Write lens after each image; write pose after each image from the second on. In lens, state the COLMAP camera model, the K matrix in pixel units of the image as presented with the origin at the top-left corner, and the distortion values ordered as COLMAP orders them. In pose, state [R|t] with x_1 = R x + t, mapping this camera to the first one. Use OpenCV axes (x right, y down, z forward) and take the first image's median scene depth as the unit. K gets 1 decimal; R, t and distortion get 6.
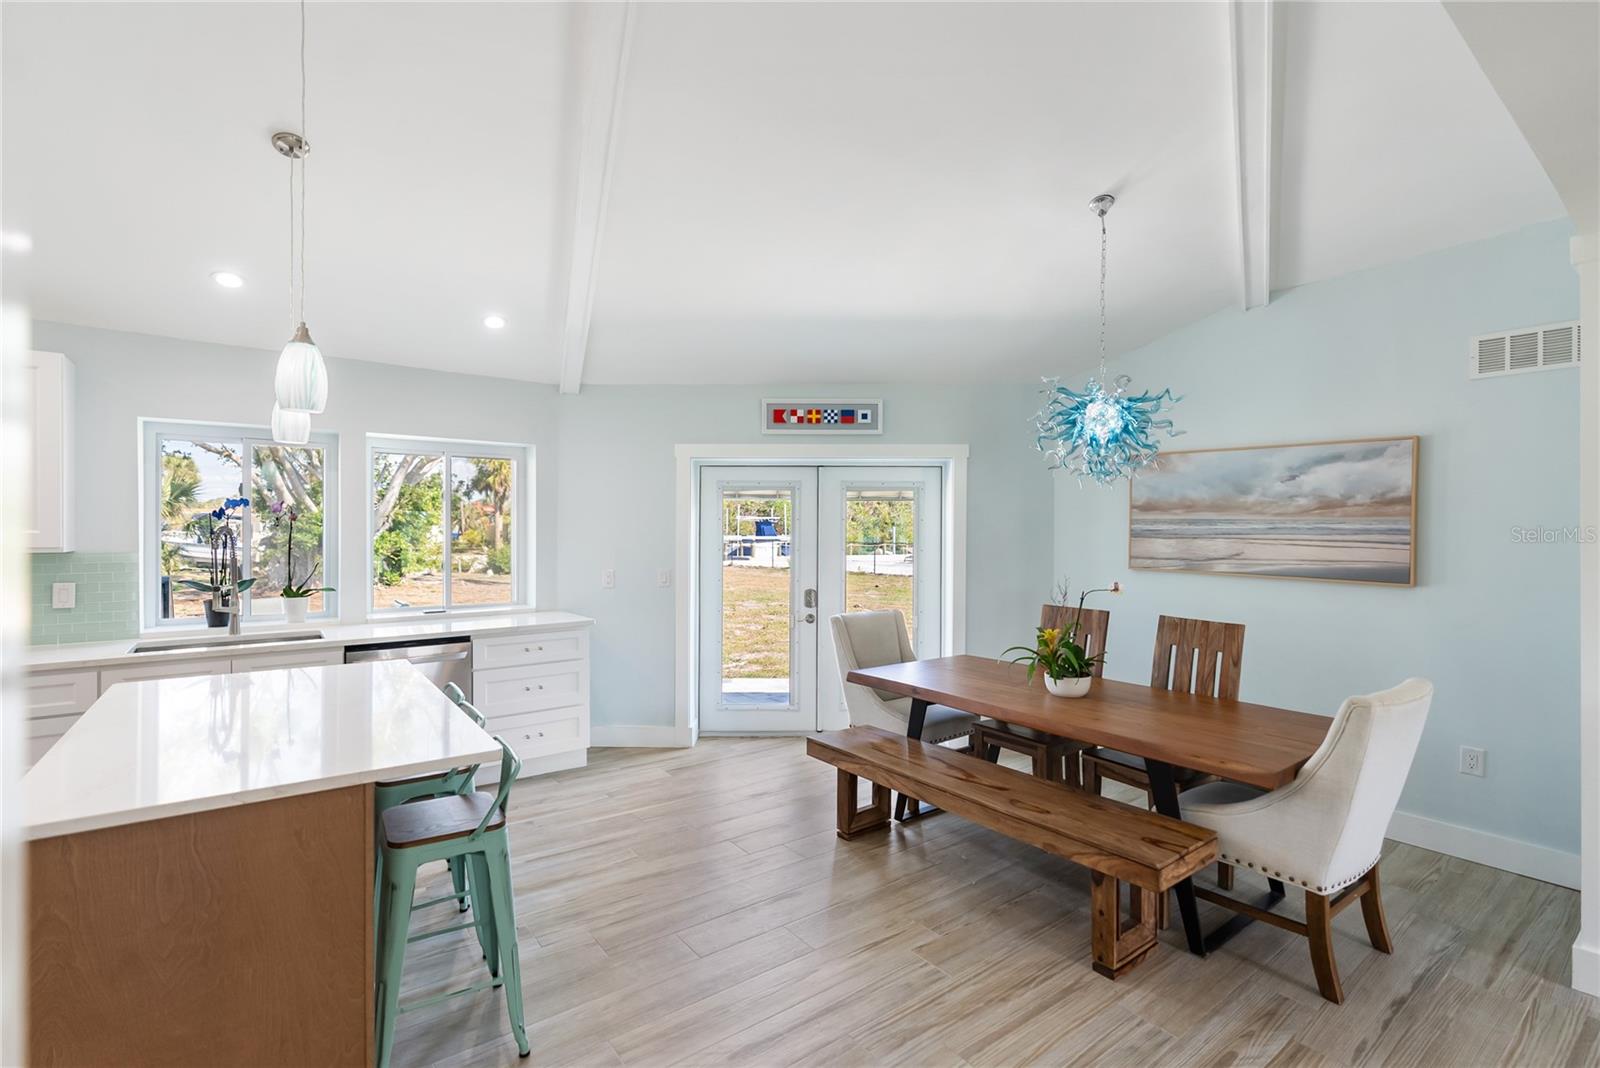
lens RADIAL K [[730.6, 0, 797.5], [0, 730.6, 531.3], [0, 0, 1]] dist [-0.000263, 0.000393]
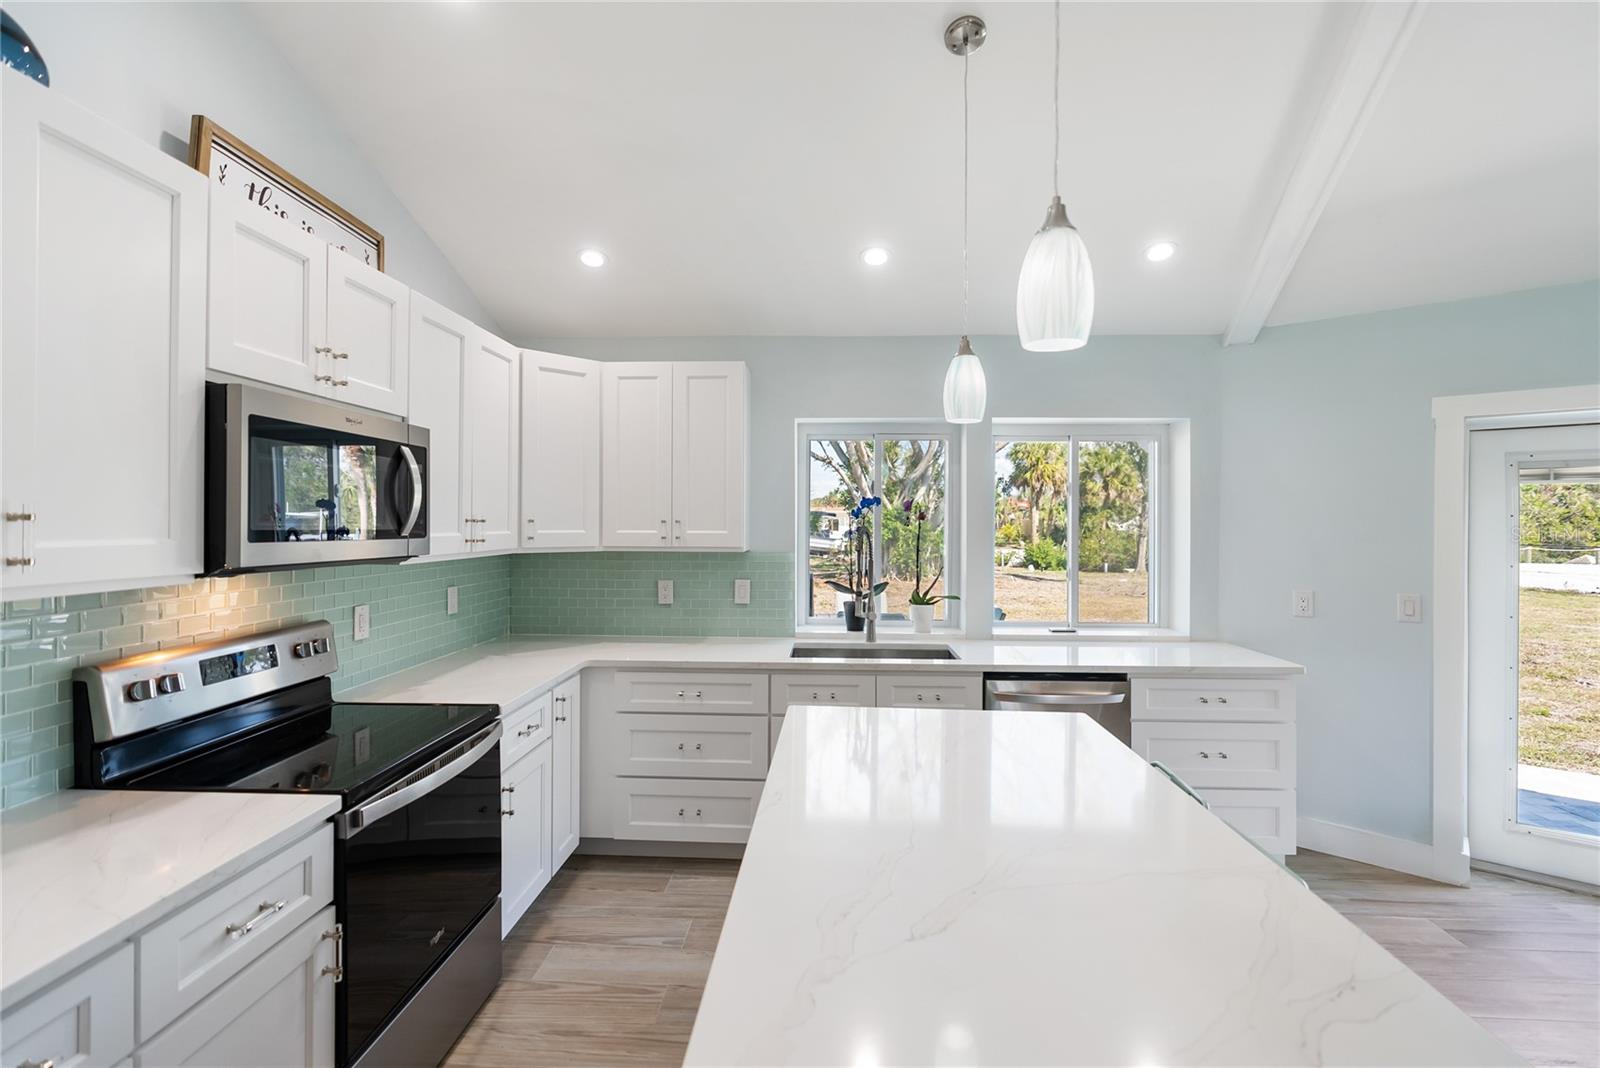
lens RADIAL K [[732.3, 0, 798.2], [0, 732.3, 518.7], [0, 0, 1]] dist [-0.001369, 0.000495]
pose [[0.769553, -0.001689, -0.638581, -0.186418], [-0.004738, 0.999954, -0.008355, -0.006653], [0.638565, 0.009455, 0.769510, 0.165513]]
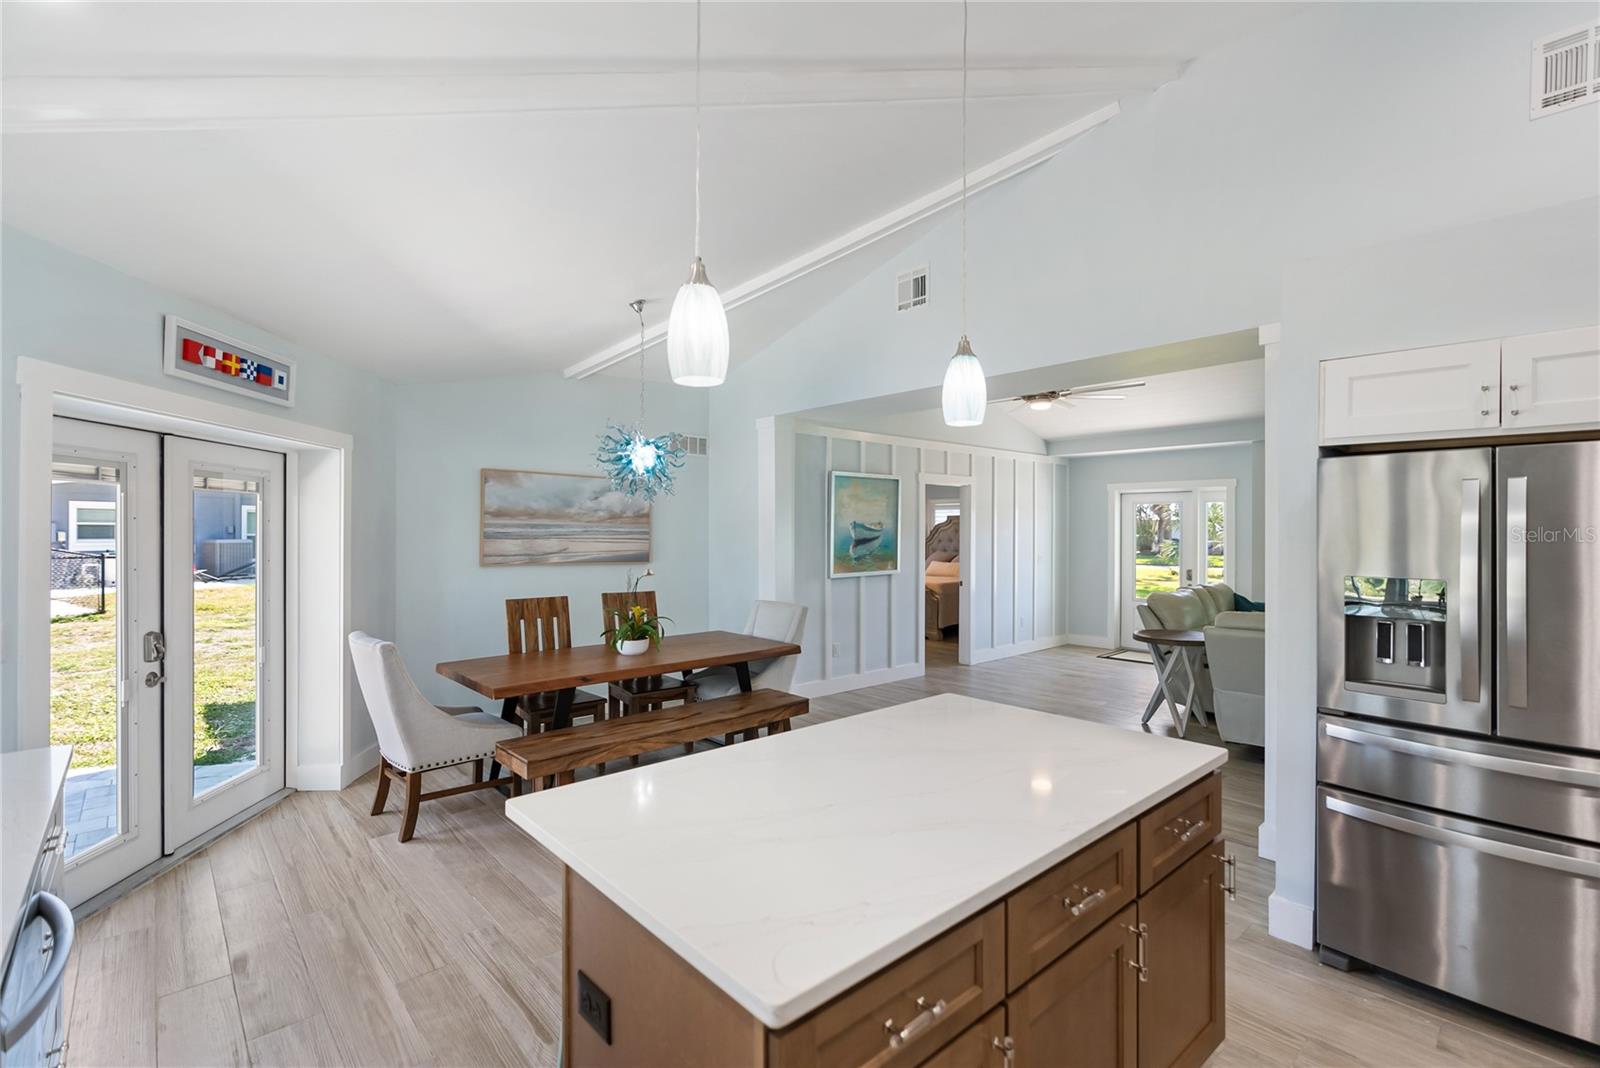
lens RADIAL K [[730.6, 0, 797.5], [0, 730.6, 531.3], [0, 0, 1]] dist [-0.000263, 0.000393]
pose [[-0.087831, -0.005360, 0.996121, -0.685074], [0.001436, 0.999984, 0.005508, -0.008658], [-0.996134, 0.001914, -0.087821, 0.546542]]
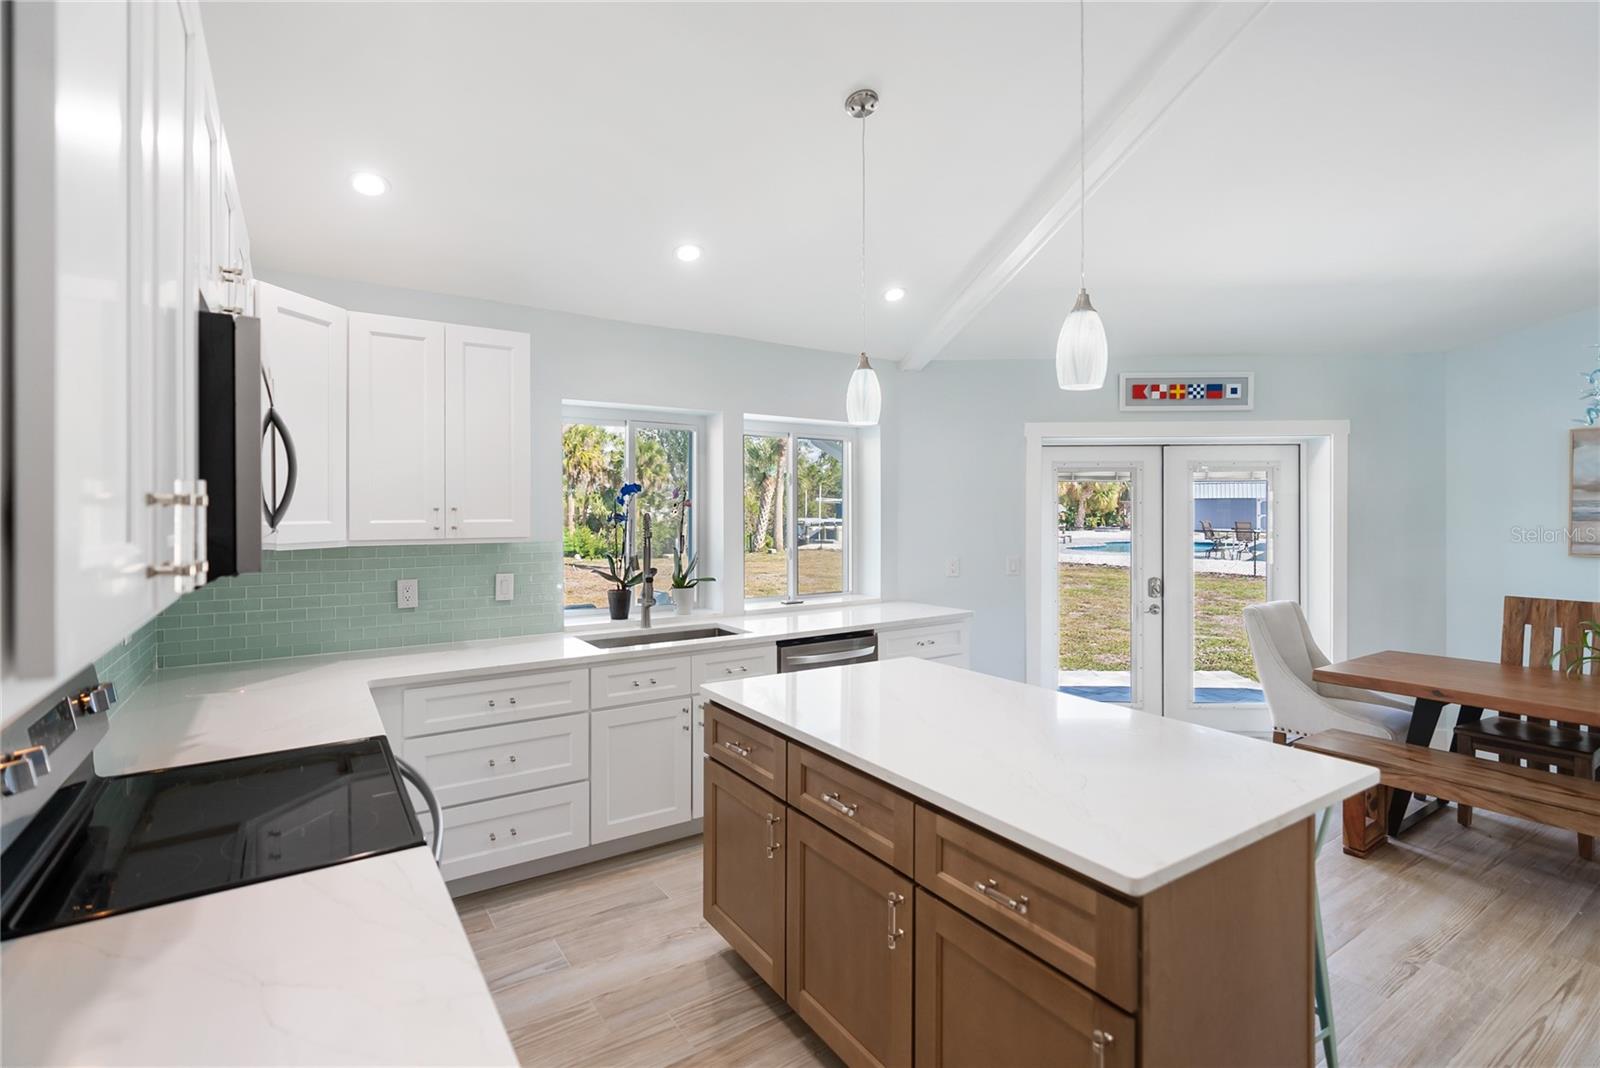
lens RADIAL K [[752.1, 0, 817.3], [0, 752.1, 510.0], [0, 0, 1]] dist [0.000315, 0.001023]
pose [[0.998975, -0.004555, -0.045036, -0.392357], [0.004354, 0.999980, -0.004564, -0.004572], [0.045056, 0.004363, 0.998975, 0.025645]]
